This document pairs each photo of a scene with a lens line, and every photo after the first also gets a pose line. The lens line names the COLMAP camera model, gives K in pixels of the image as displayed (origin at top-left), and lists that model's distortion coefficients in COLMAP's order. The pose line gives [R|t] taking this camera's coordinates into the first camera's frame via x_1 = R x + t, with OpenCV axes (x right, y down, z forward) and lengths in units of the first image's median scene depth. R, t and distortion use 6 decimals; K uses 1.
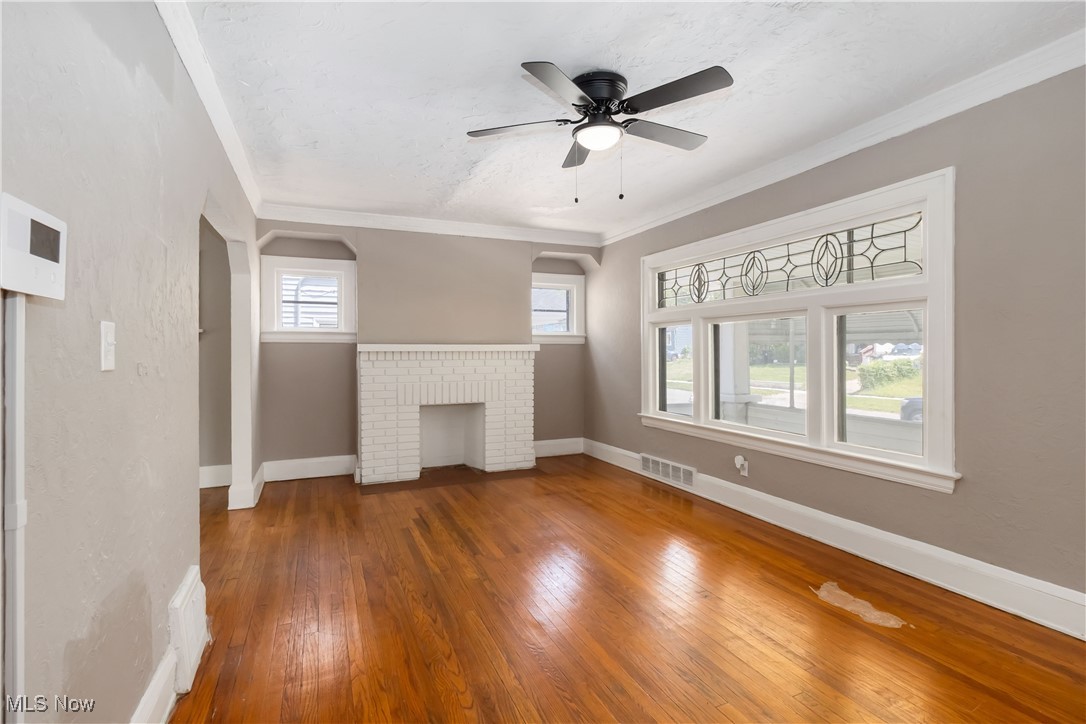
lens RADIAL K [[502.0, 0, 543.1], [0, 502.0, 357.4], [0, 0, 1]] dist [-0.002229, 0.002136]
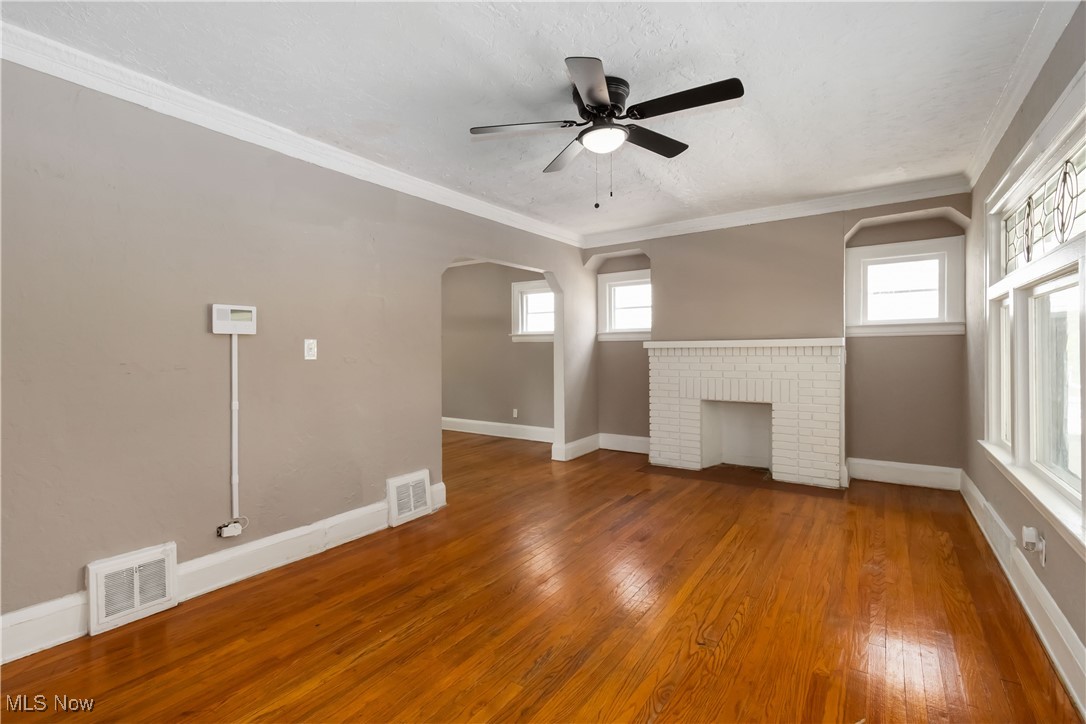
lens RADIAL K [[502.0, 0, 537.0], [0, 502.0, 357.9], [0, 0, 1]] dist [-0.002229, 0.002136]
pose [[0.523828, 0.011369, -0.851748, 0.477696], [0.000130, 0.999910, 0.013426, -0.004760], [0.851824, -0.007144, 0.523779, 0.180537]]
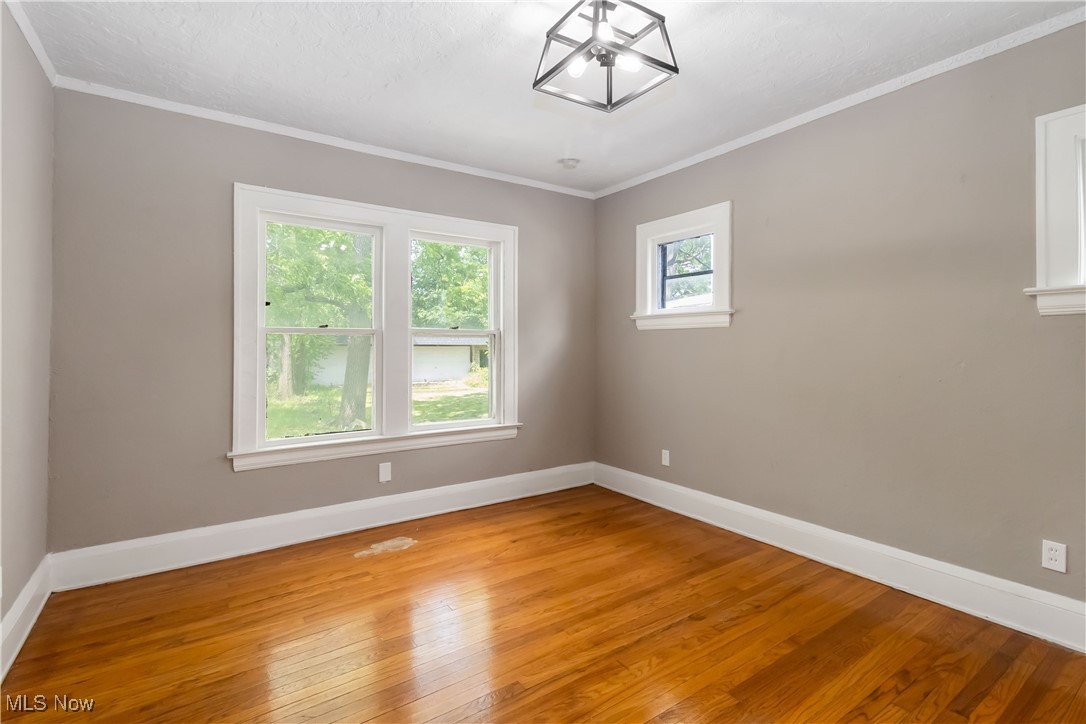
lens RADIAL K [[502.0, 0, 541.3], [0, 502.0, 344.2], [0, 0, 1]] dist [-0.002229, 0.002136]
pose [[0.188997, -0.006671, -0.981955, -0.475424], [-0.007515, 0.999938, -0.008239, 0.002173], [0.981949, 0.008936, 0.188935, 0.379097]]
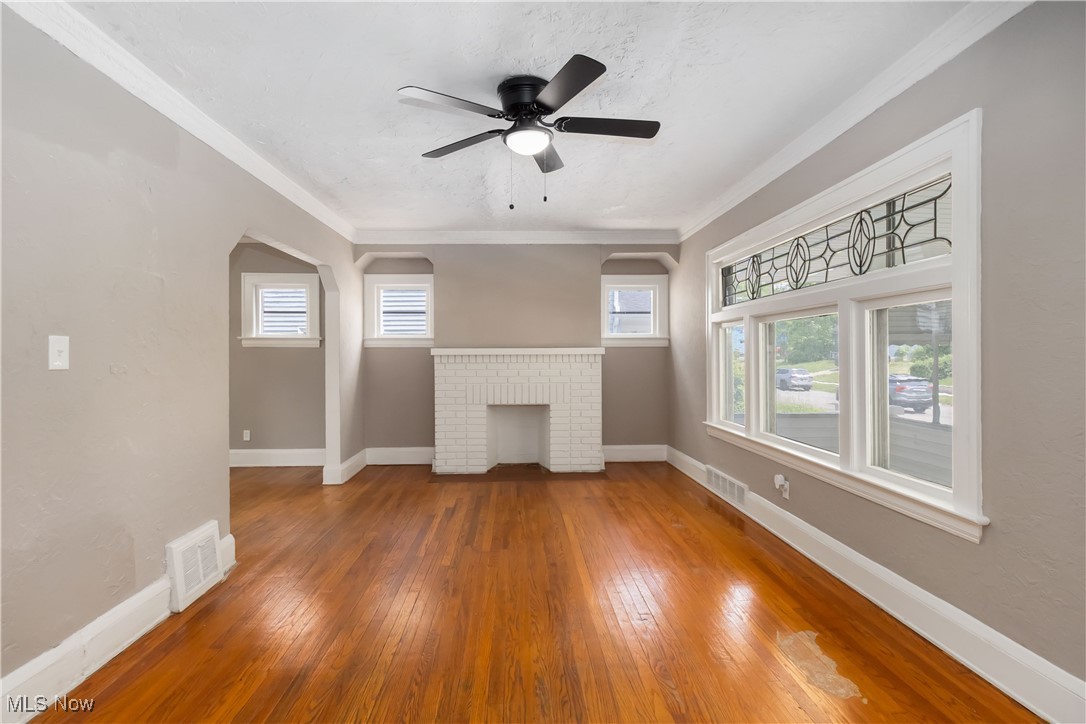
lens RADIAL K [[502.0, 0, 542.5], [0, 502.0, 359.6], [0, 0, 1]] dist [-0.002229, 0.002136]
pose [[0.935398, 0.001111, -0.353595, 0.257699], [-0.001154, 0.999999, 0.000088, -0.001947], [0.353595, 0.000326, 0.935399, 0.036106]]
